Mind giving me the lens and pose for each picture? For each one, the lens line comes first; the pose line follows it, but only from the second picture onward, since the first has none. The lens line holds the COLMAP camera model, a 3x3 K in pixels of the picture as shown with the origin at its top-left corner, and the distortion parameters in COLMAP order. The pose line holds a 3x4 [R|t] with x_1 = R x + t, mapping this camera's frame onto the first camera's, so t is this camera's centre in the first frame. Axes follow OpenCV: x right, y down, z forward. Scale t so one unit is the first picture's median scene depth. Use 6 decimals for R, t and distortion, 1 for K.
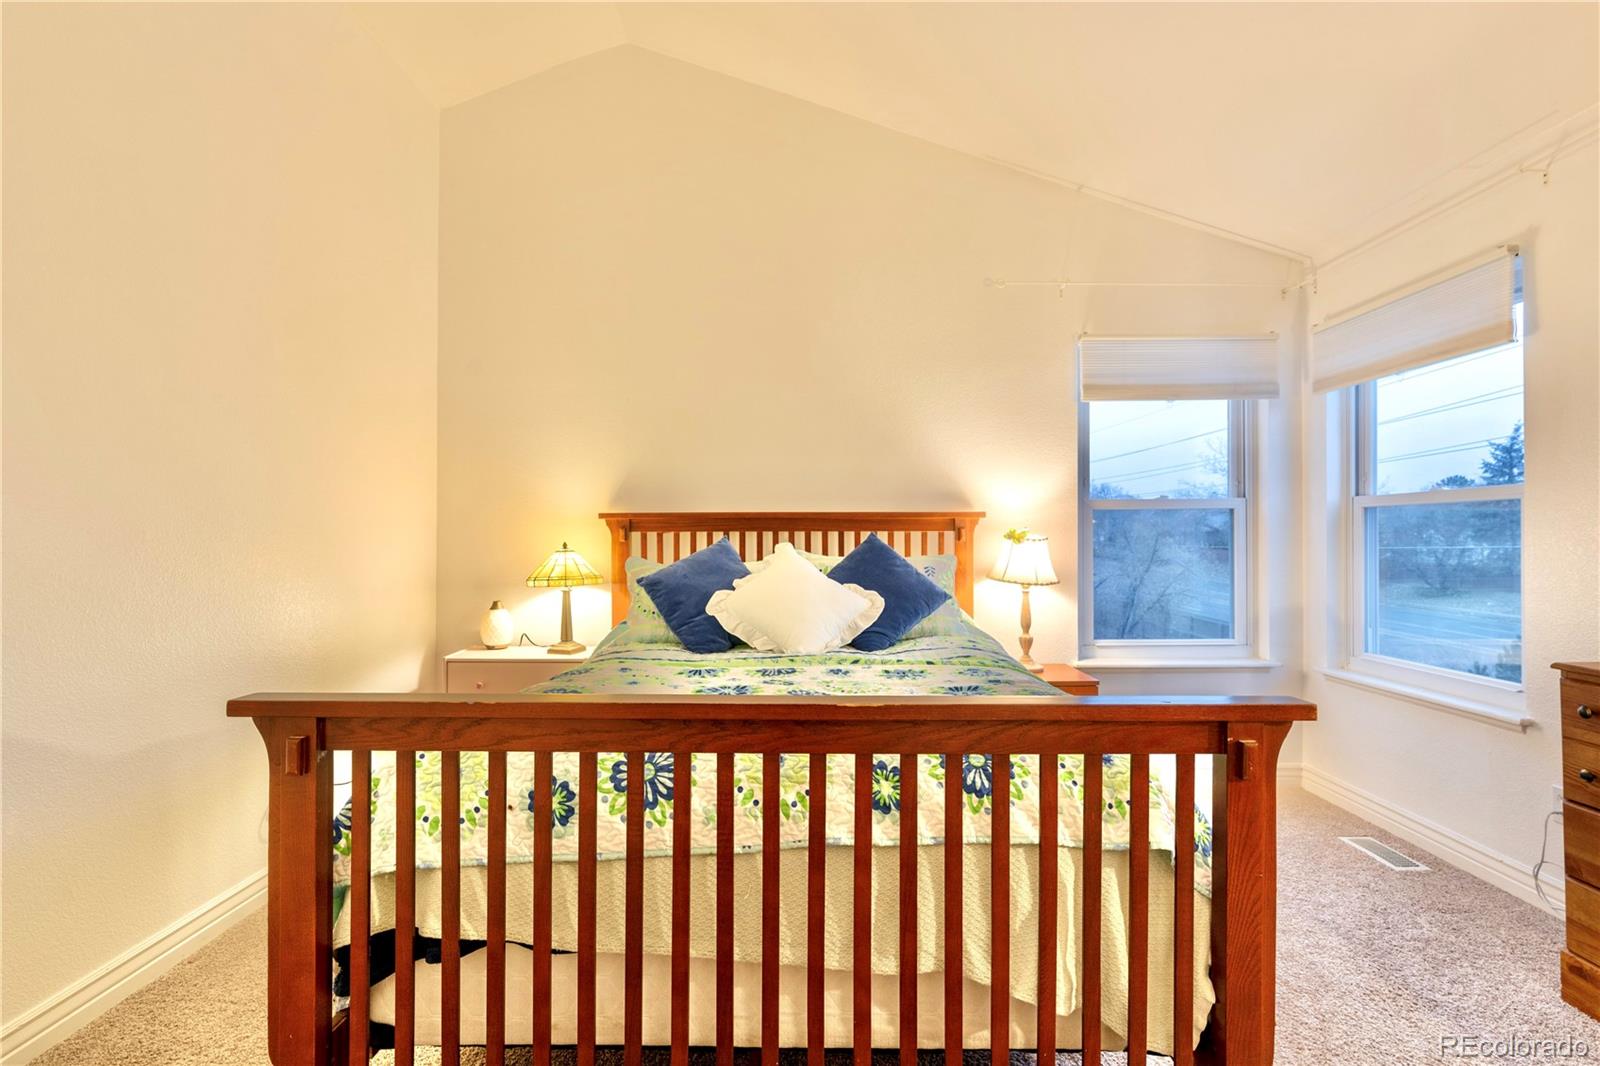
lens RADIAL K [[741.4, 0, 805.5], [0, 741.4, 531.3], [0, 0, 1]] dist [-0.007760, 0.002758]
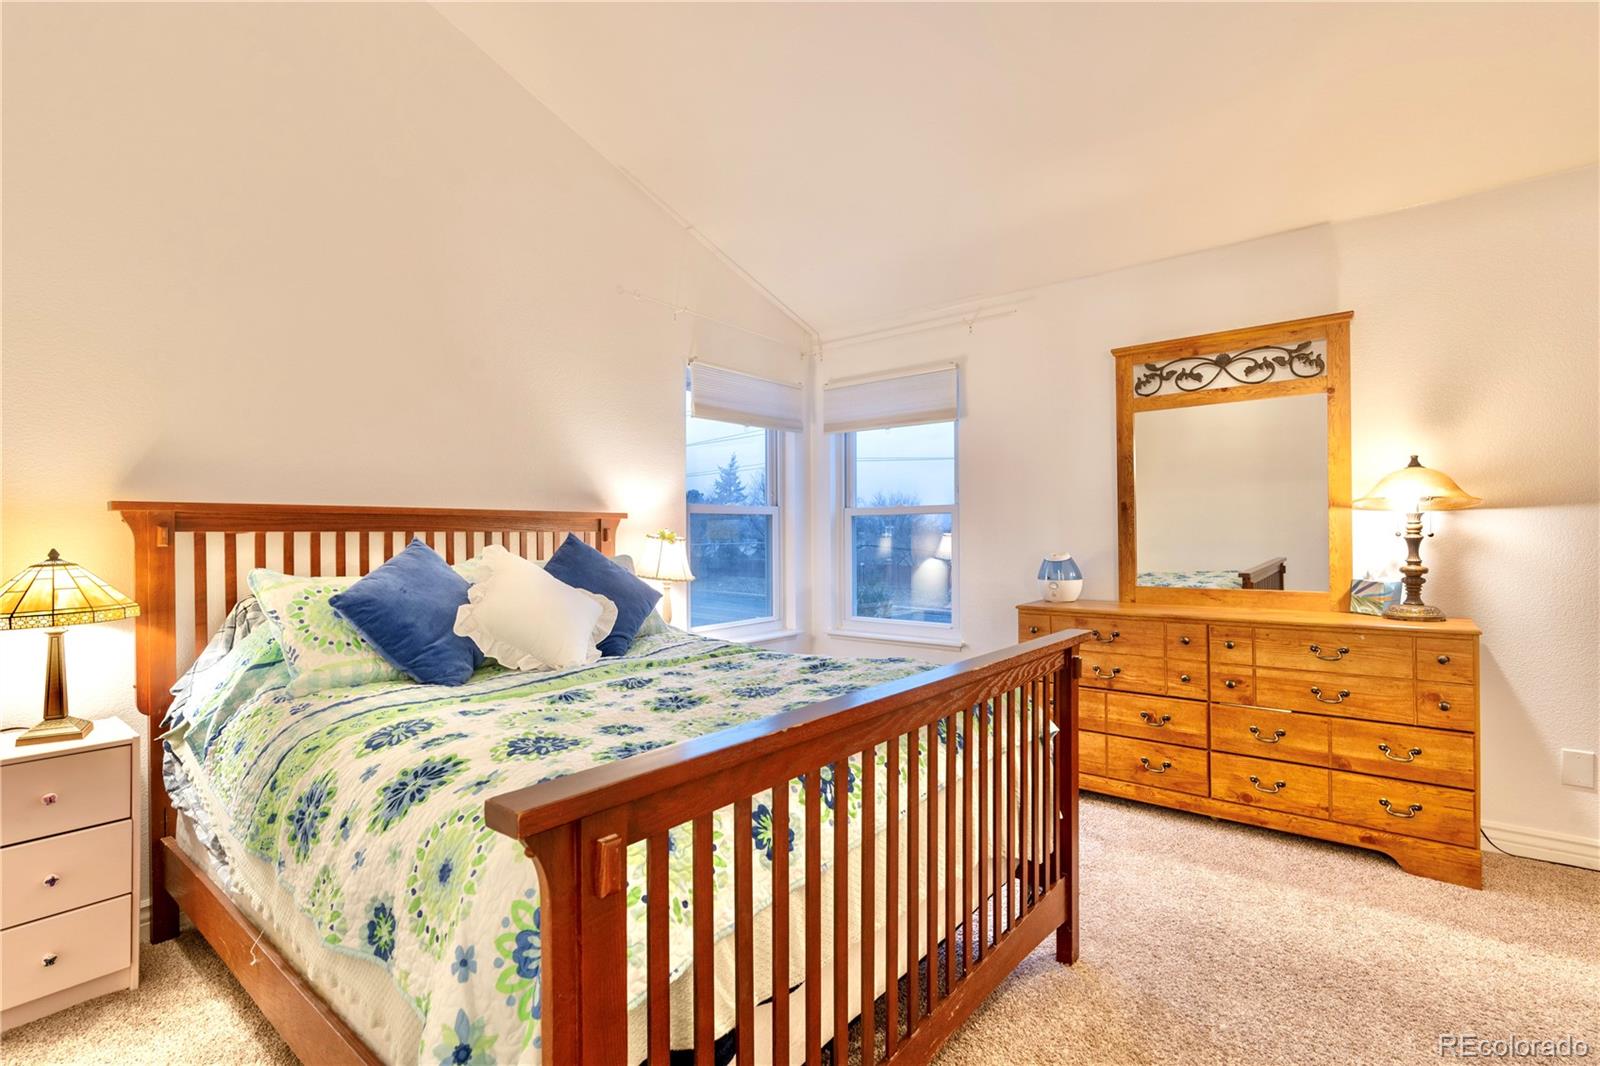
lens RADIAL K [[741.4, 0, 812.5], [0, 741.4, 537.3], [0, 0, 1]] dist [-0.007760, 0.002758]
pose [[0.604867, -0.003421, 0.796319, -0.448655], [-0.003042, 0.999974, 0.006607, -0.000380], [-0.796321, -0.006418, 0.604841, 0.180560]]
